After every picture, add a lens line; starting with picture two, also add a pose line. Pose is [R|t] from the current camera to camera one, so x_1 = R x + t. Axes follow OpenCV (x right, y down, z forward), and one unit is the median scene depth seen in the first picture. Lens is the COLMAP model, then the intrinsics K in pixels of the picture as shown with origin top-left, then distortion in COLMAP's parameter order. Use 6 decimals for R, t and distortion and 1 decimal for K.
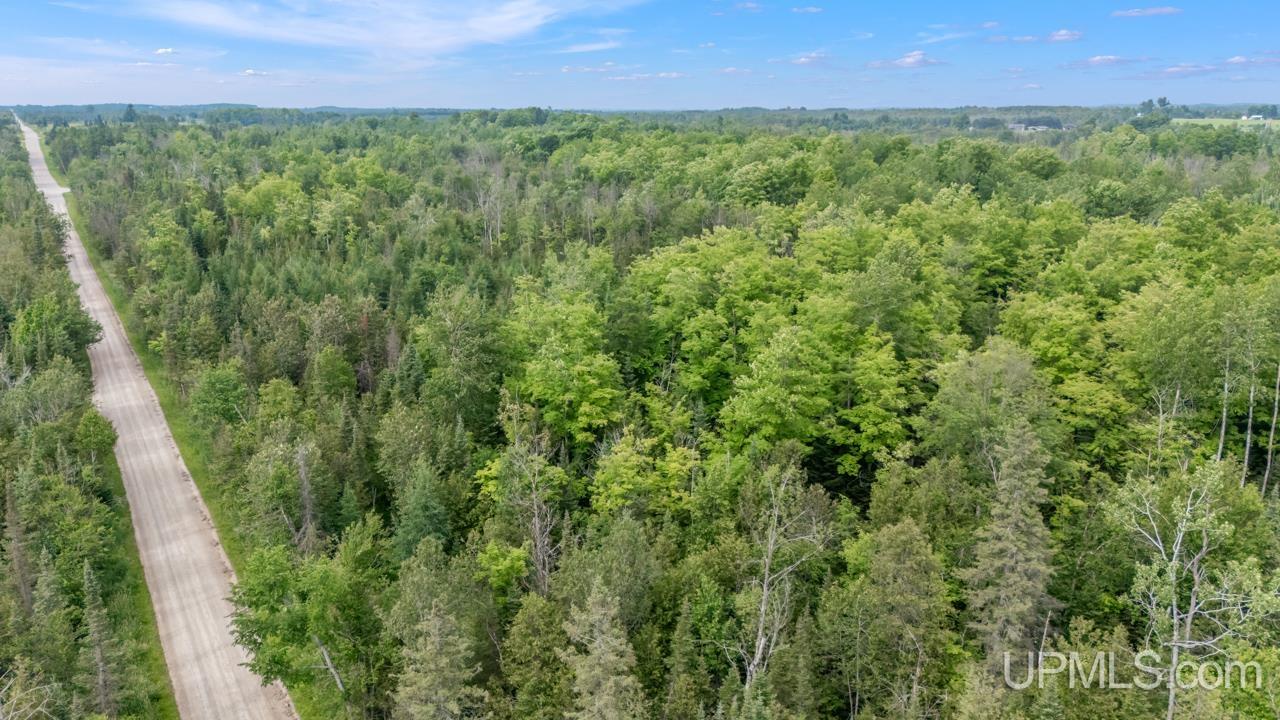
lens RADIAL K [[938.9, 0, 640.0], [0, 938.9, 360.0], [0, 0, 1]] dist [0.085177, -0.103647]
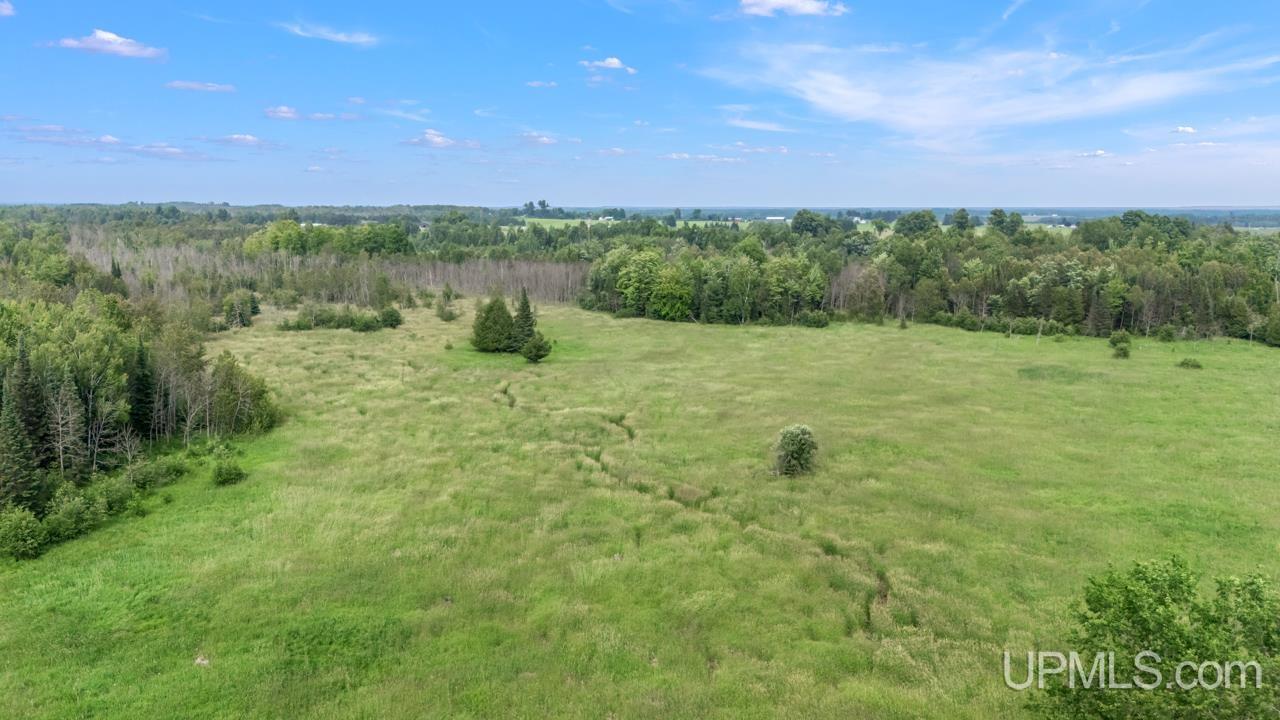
lens RADIAL K [[938.9, 0, 640.0], [0, 938.9, 360.0], [0, 0, 1]] dist [0.085177, -0.103647]
pose [[0.879906, -0.066570, 0.470461, 1.931295], [0.110346, 0.991696, -0.066058, -0.118544], [-0.462157, 0.110039, 0.879945, 0.187426]]
